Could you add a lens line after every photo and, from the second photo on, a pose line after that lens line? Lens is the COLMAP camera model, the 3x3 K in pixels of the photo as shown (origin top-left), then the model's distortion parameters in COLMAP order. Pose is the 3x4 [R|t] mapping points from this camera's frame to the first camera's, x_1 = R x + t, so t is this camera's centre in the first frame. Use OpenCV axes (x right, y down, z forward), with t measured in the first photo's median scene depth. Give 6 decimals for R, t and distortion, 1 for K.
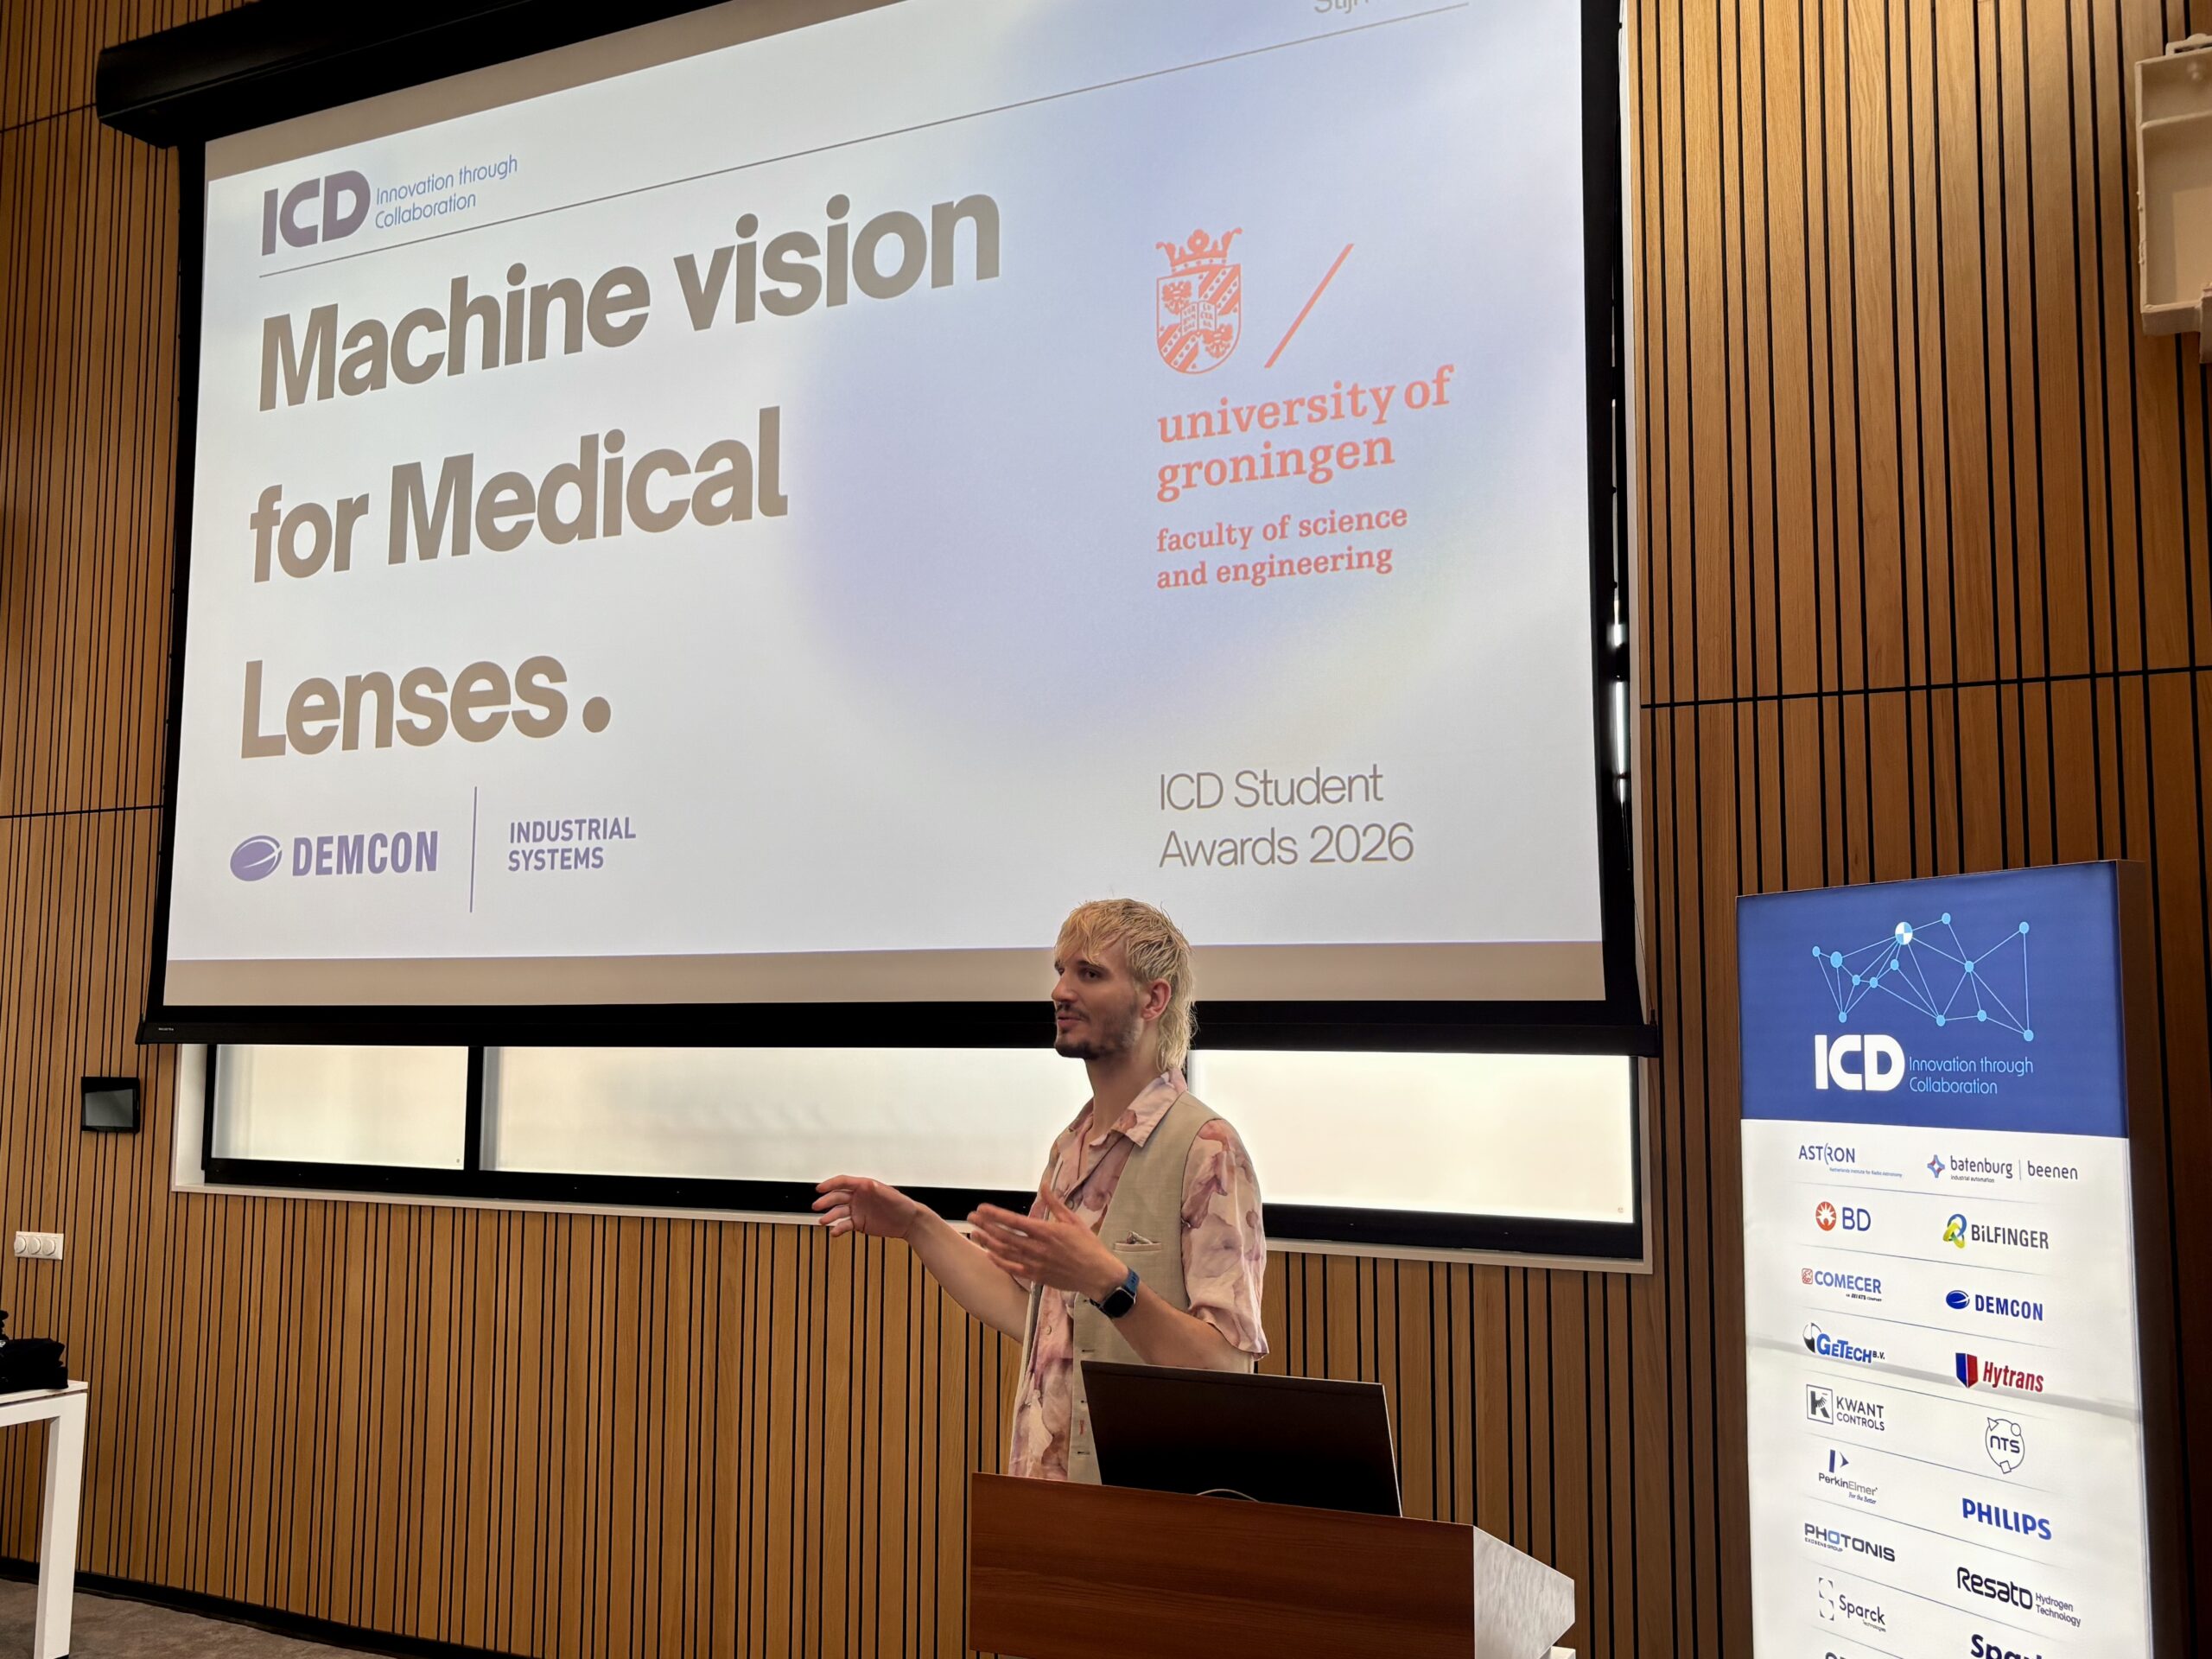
lens RADIAL K [[2069.8, 0, 1103.4], [0, 2069.8, 825.3], [0, 0, 1]] dist [0.019672, 0.000000]
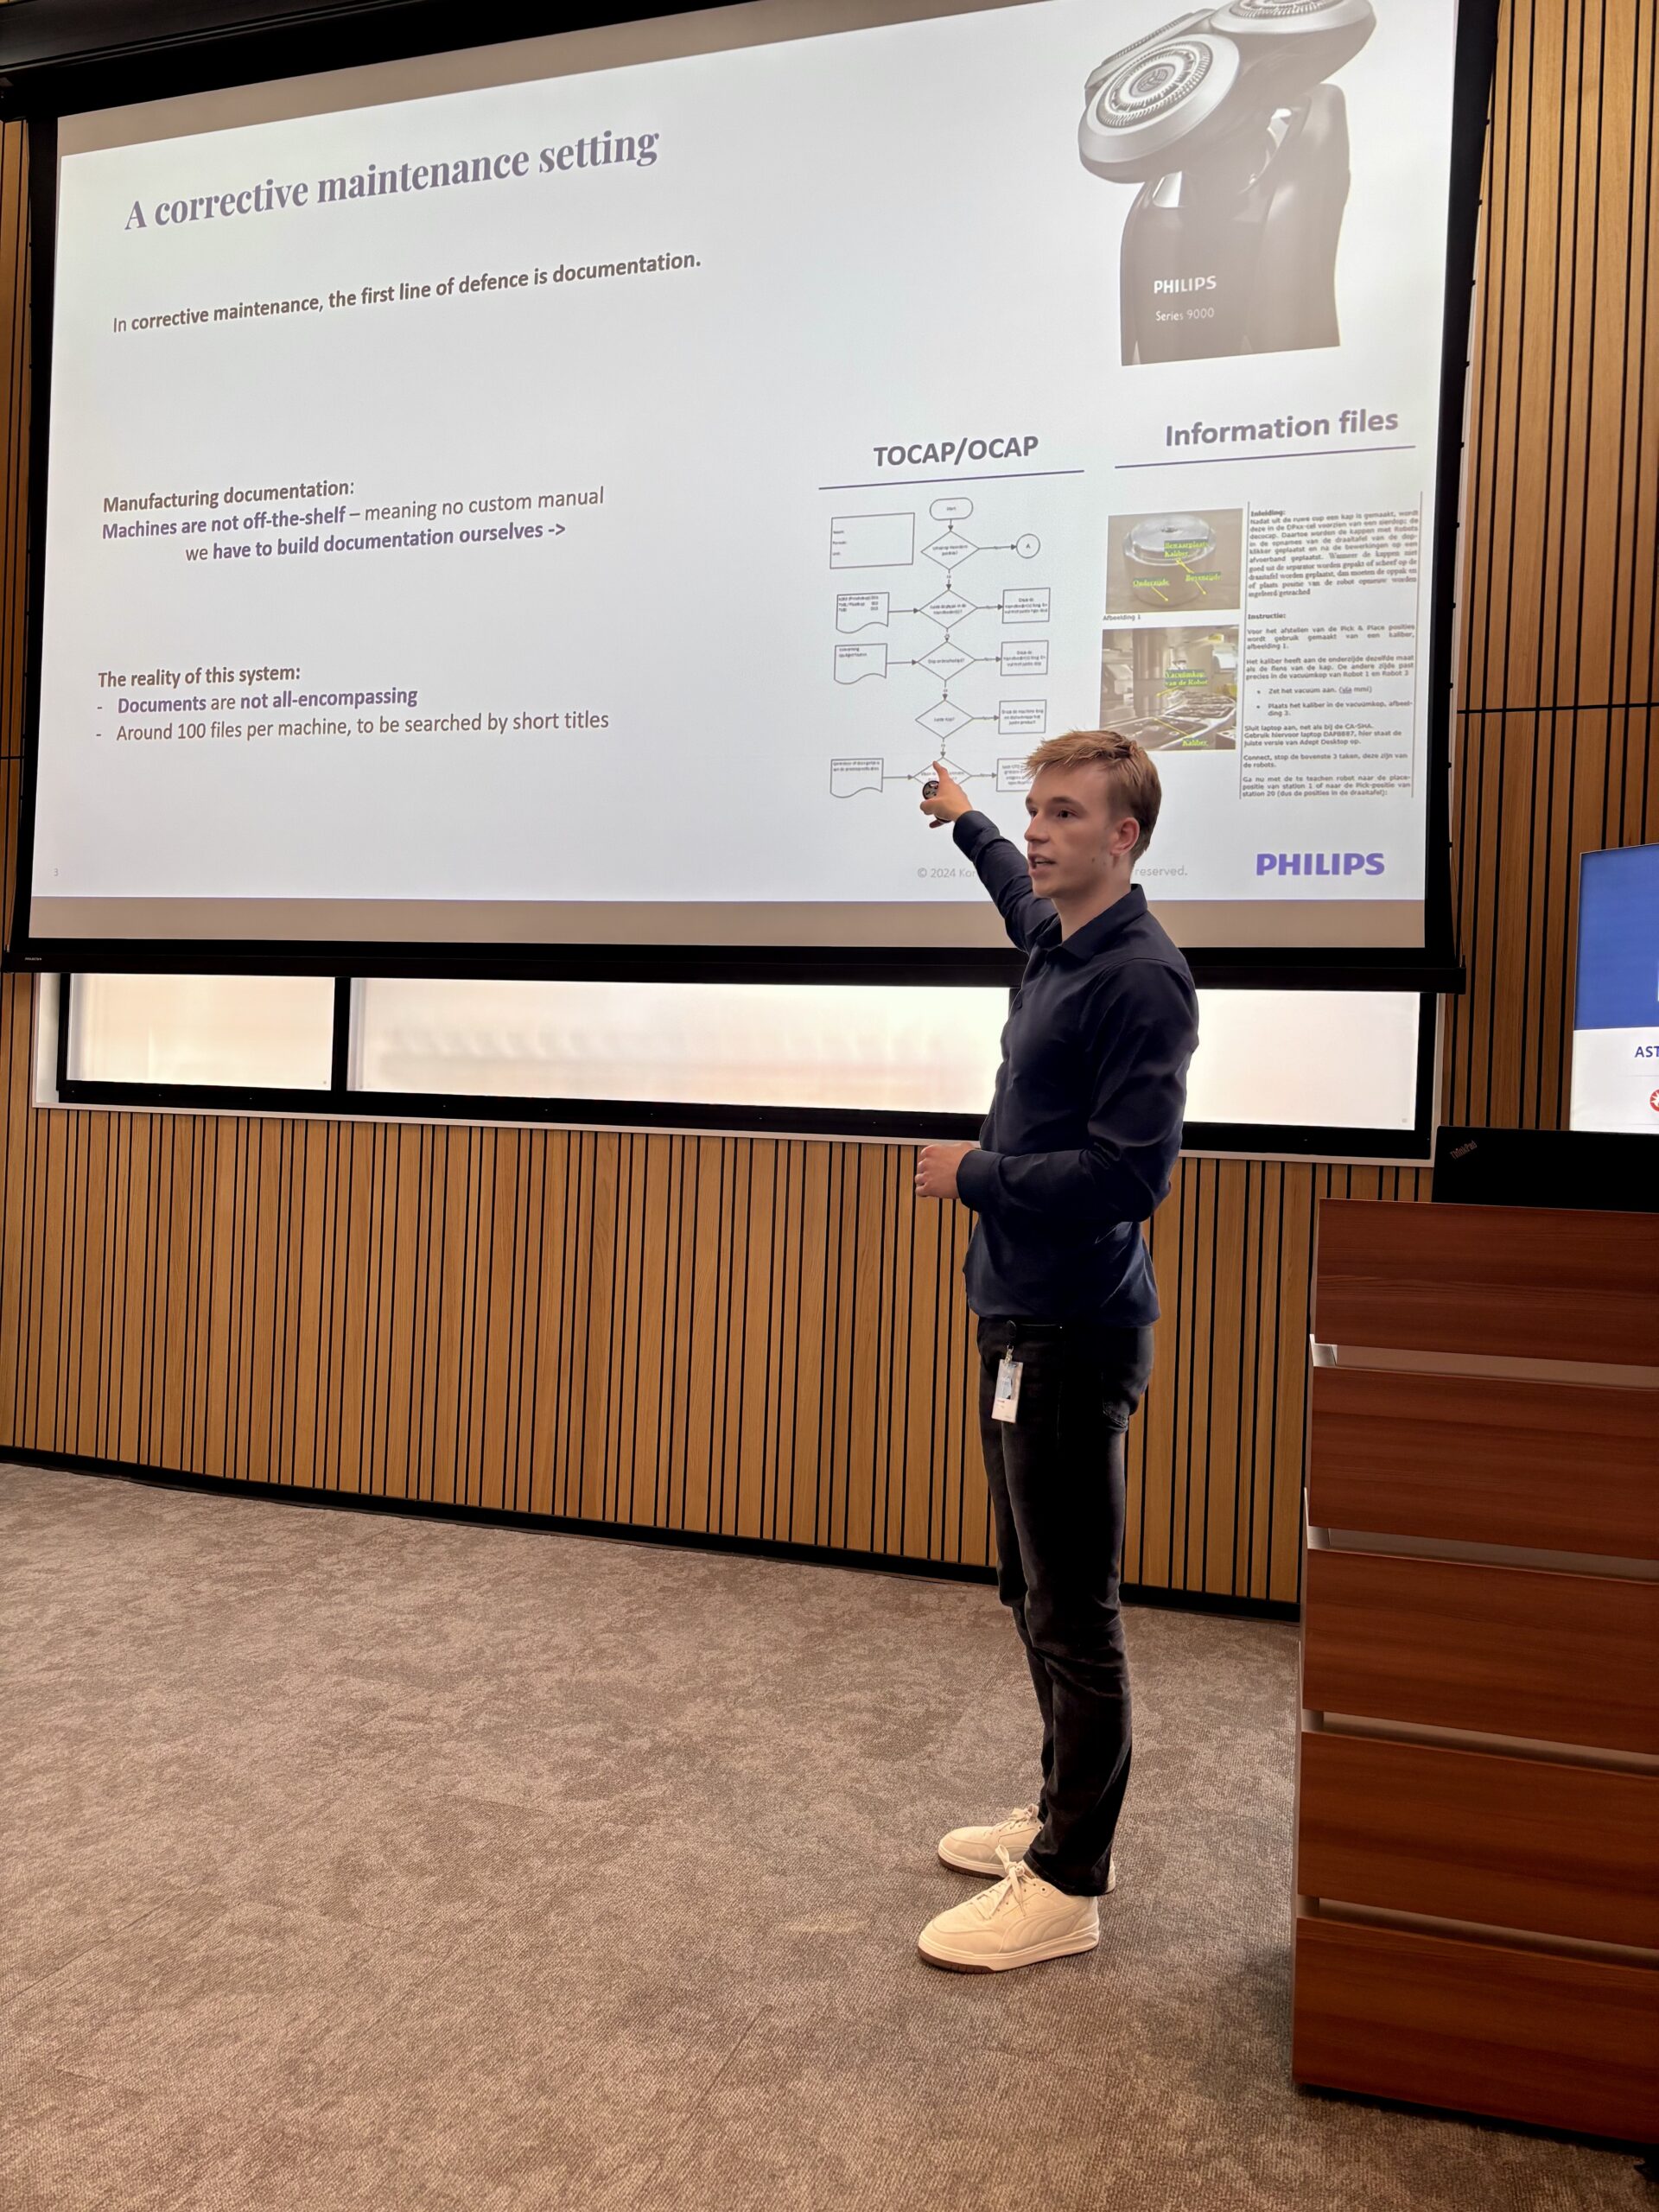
lens RADIAL K [[1683.9, 0, 814.8], [0, 1683.9, 1113.9], [0, 0, 1]] dist [0.035964, -0.028108]
pose [[0.983957, 0.033250, 0.175279, -0.282762], [-0.051094, 0.993845, 0.098294, 0.100380], [-0.170932, -0.105673, 0.979600, 0.061695]]
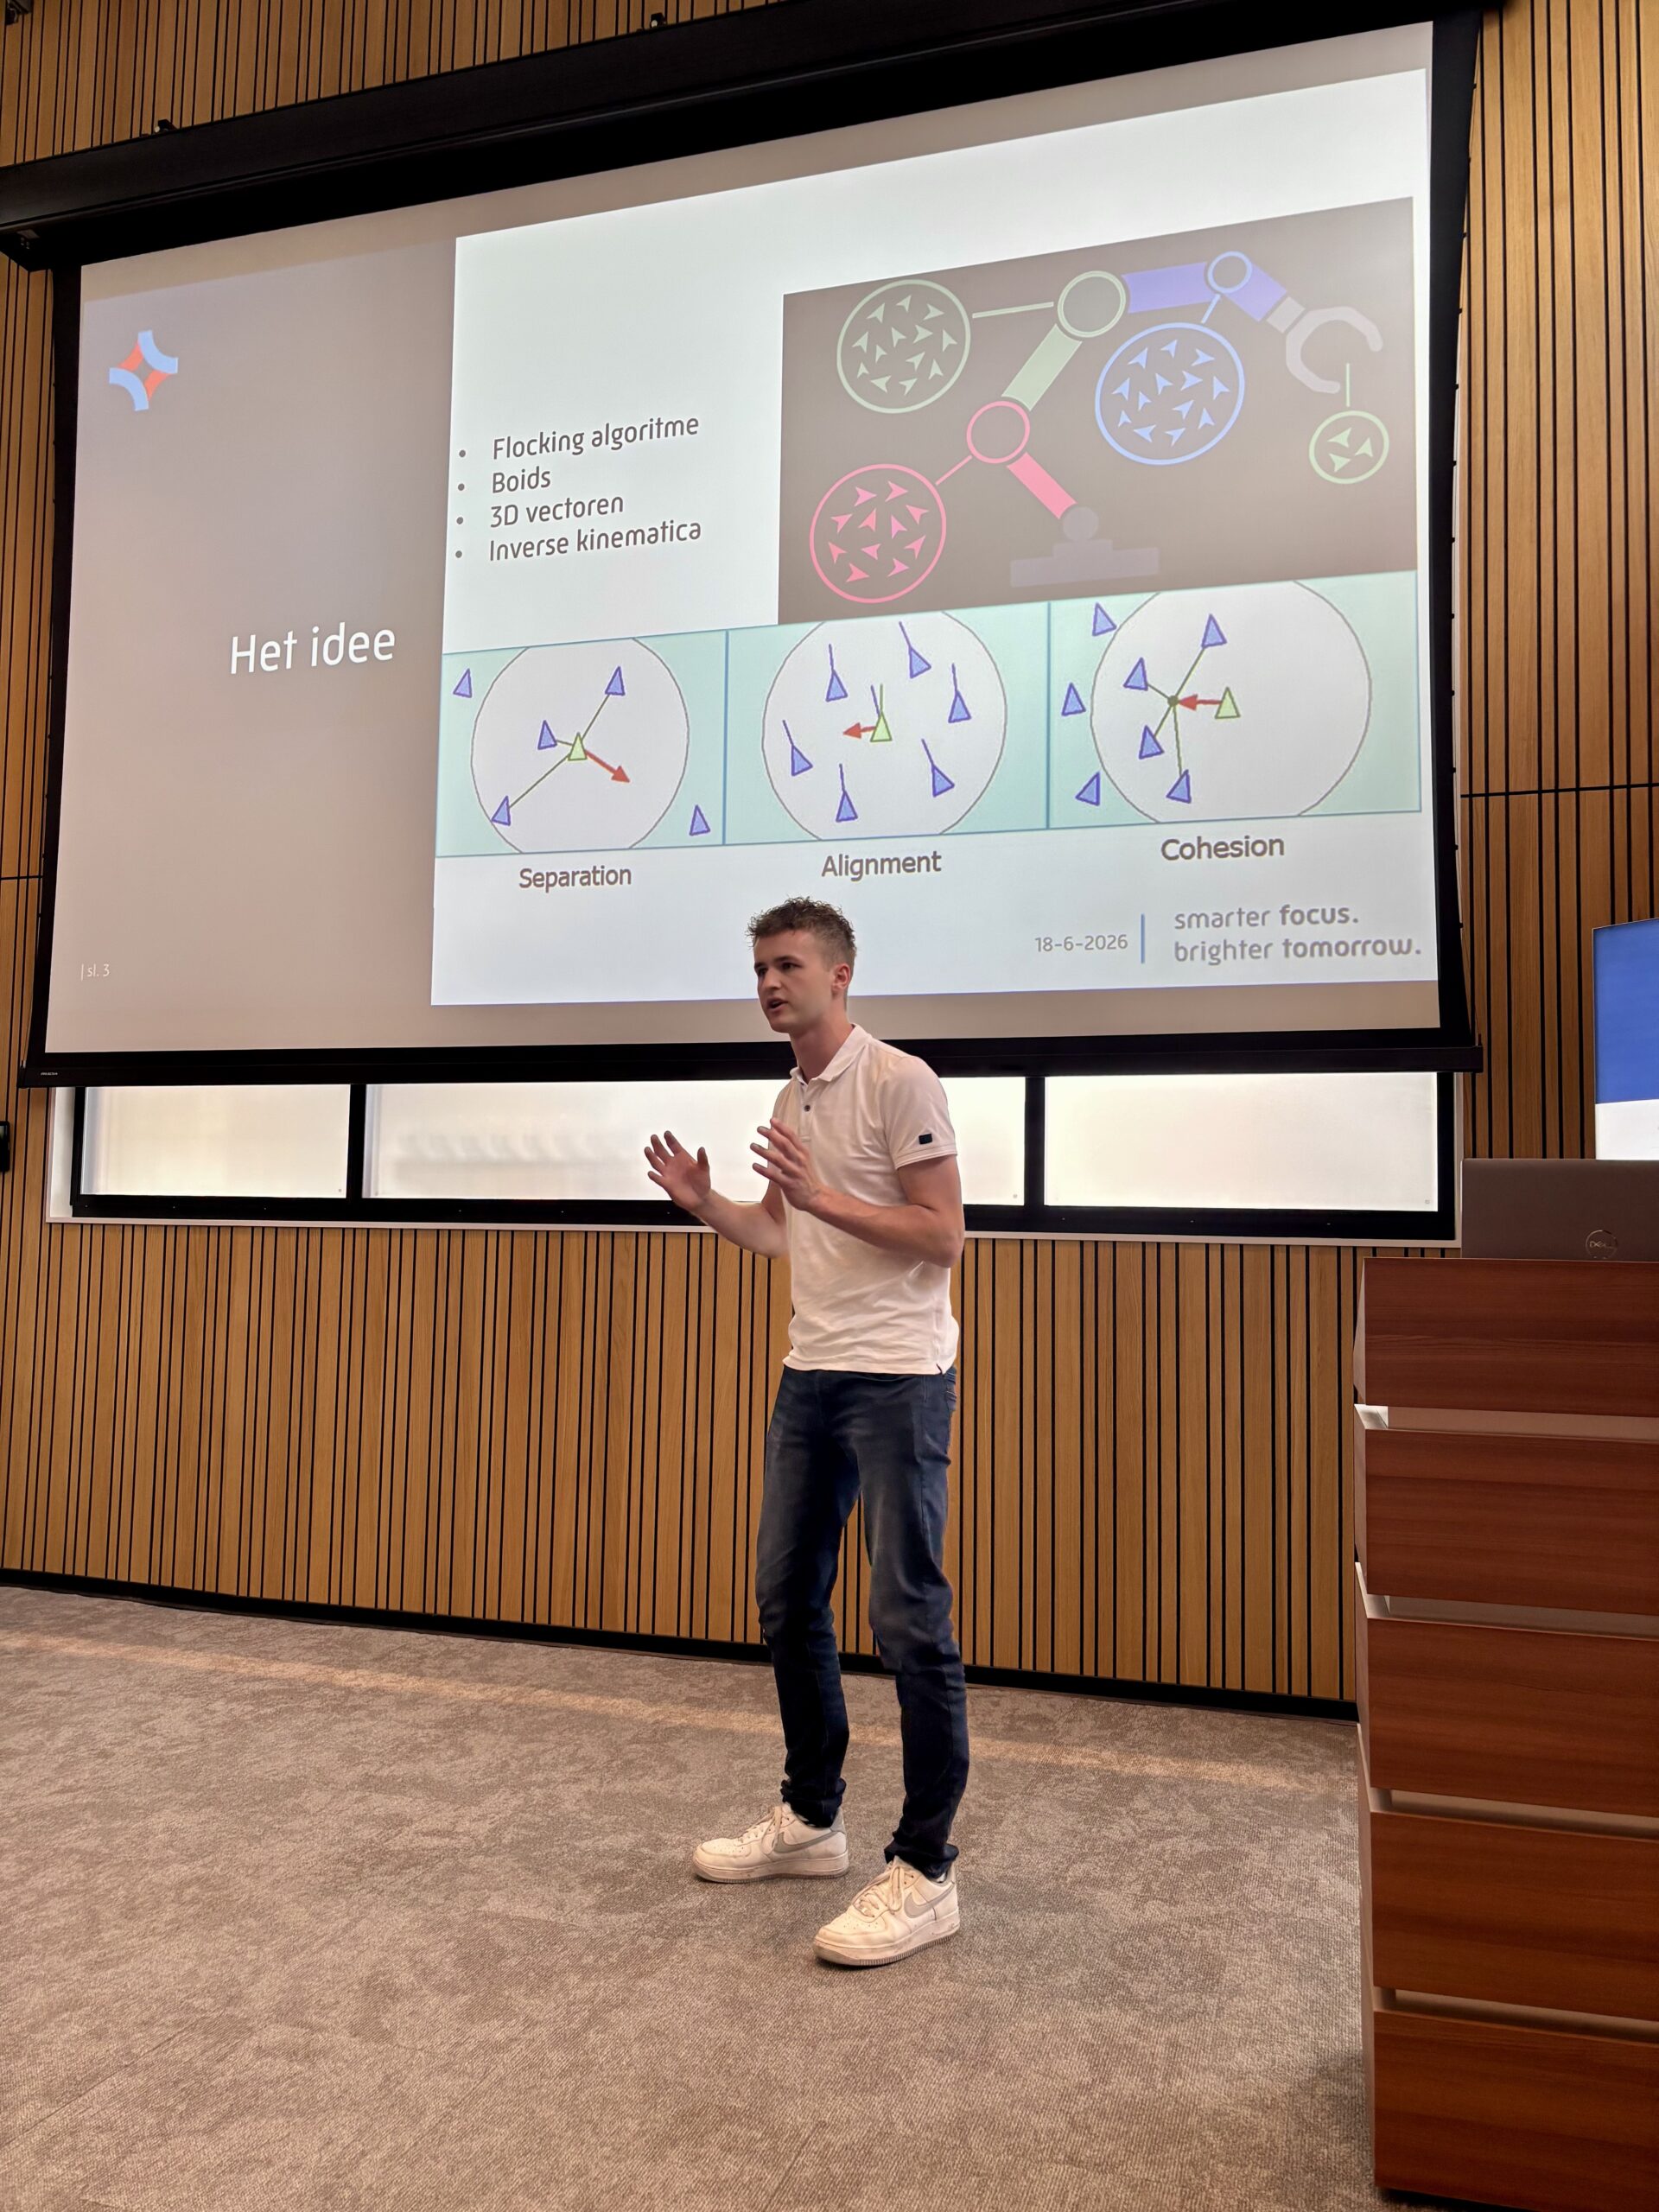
lens RADIAL K [[1683.9, 0, 815.0], [0, 1683.9, 1112.9], [0, 0, 1]] dist [0.035964, -0.028108]
pose [[0.984622, 0.025147, 0.172877, -0.292747], [-0.030422, 0.999147, 0.027933, 0.116208], [-0.172027, -0.032762, 0.984547, 0.065049]]
